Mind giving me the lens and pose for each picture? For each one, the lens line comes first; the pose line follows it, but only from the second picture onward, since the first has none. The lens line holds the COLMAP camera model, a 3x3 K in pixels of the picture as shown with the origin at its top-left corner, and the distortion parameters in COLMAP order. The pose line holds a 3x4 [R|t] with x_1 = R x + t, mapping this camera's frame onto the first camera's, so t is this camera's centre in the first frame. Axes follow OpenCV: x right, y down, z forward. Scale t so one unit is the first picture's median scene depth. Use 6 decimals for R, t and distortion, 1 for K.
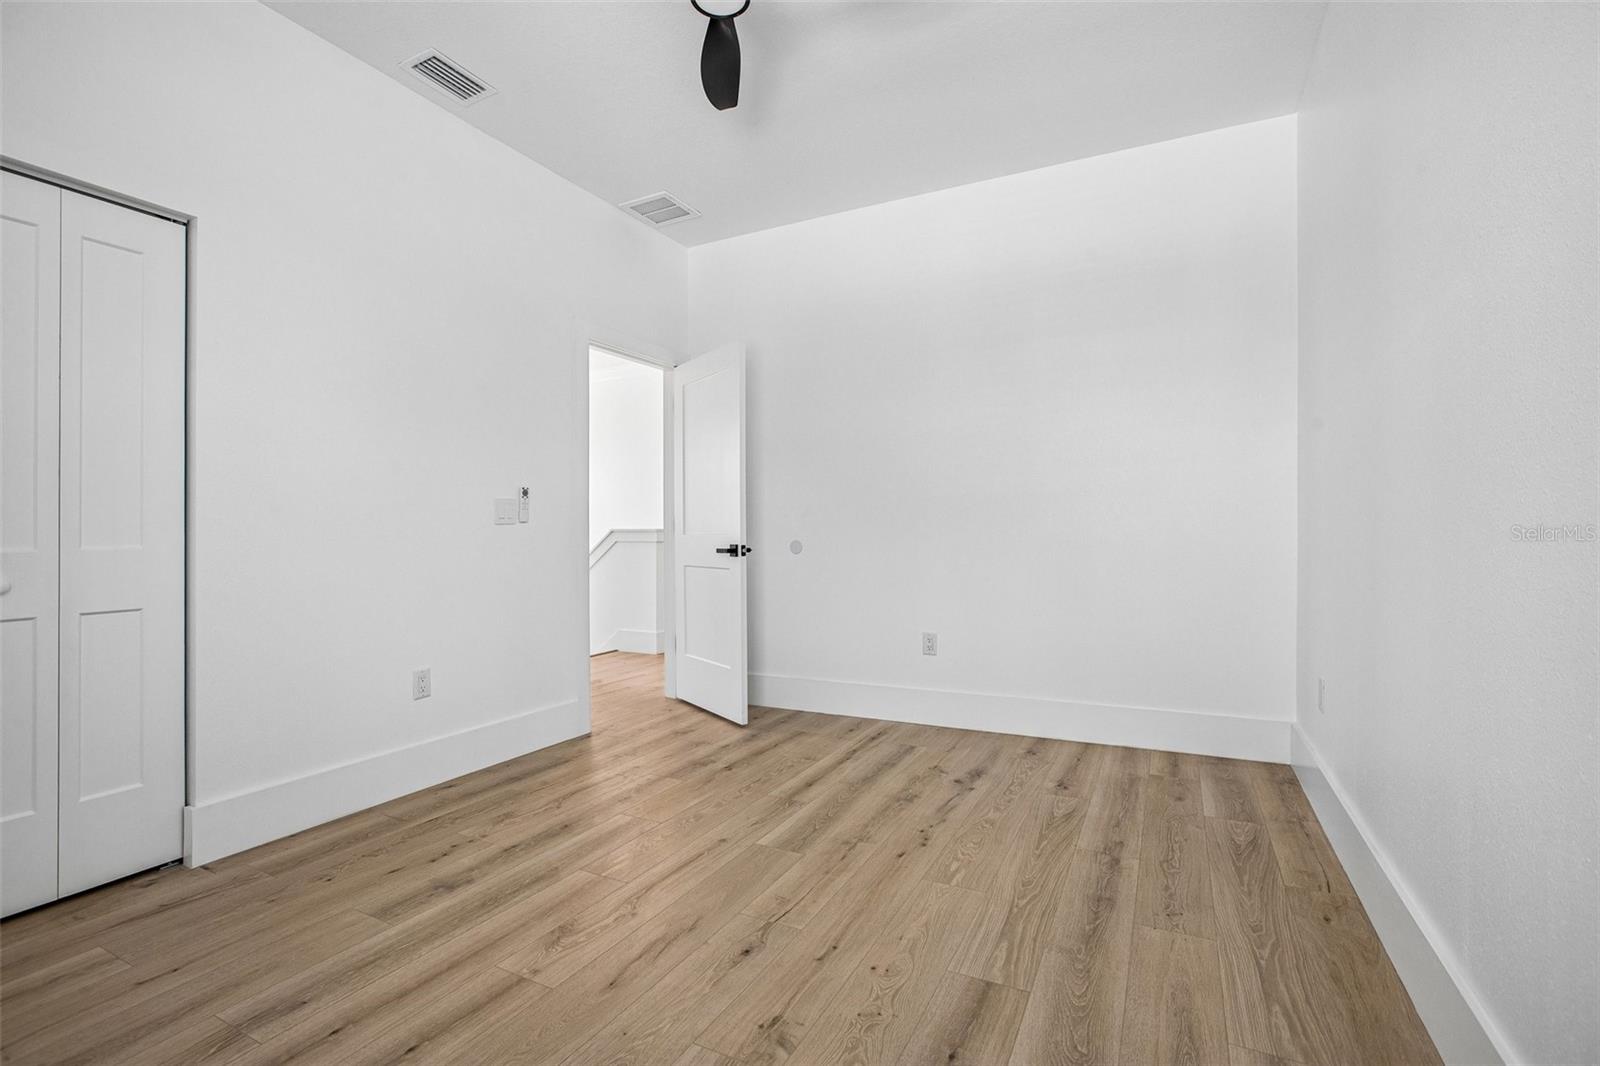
lens RADIAL K [[907.7, 0, 800.0], [0, 907.7, 533.0], [0, 0, 1]] dist [0.000075, 0.000259]
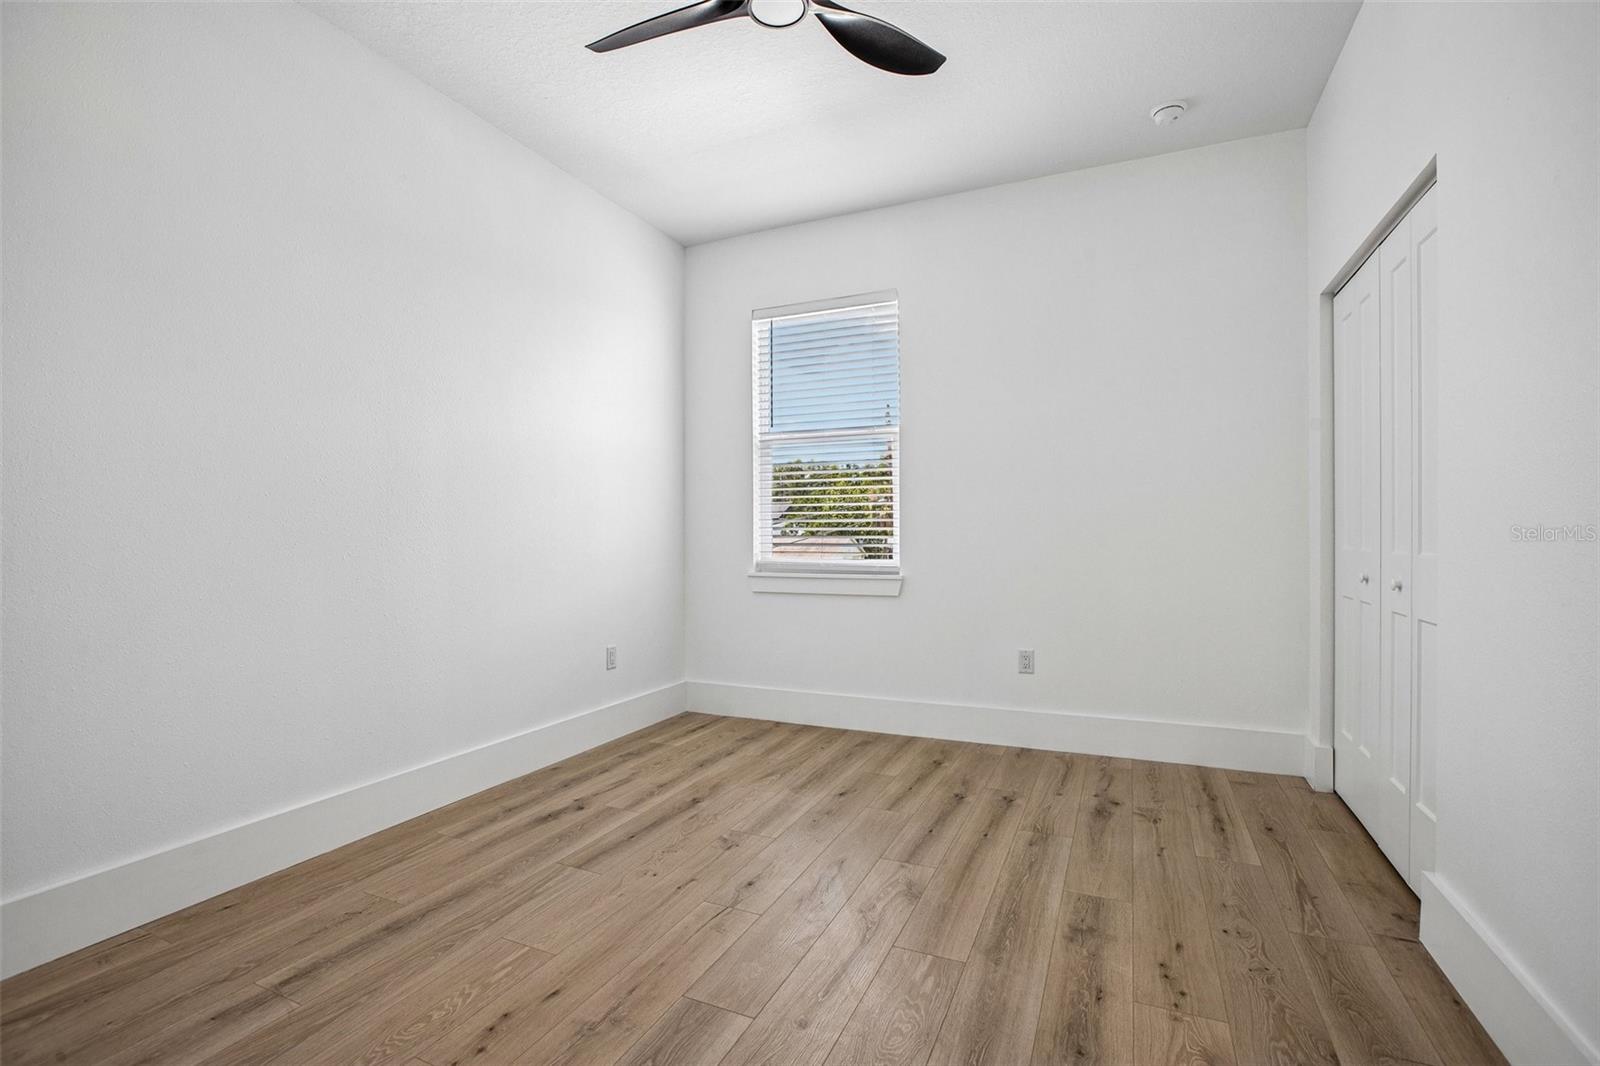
lens RADIAL K [[907.7, 0, 800.0], [0, 907.7, 533.0], [0, 0, 1]] dist [0.000075, 0.000259]
pose [[-0.999012, 0.016437, -0.041300, -0.073374], [0.016594, 0.999856, -0.003456, -0.015659], [0.041237, -0.004138, -0.999141, 1.982920]]
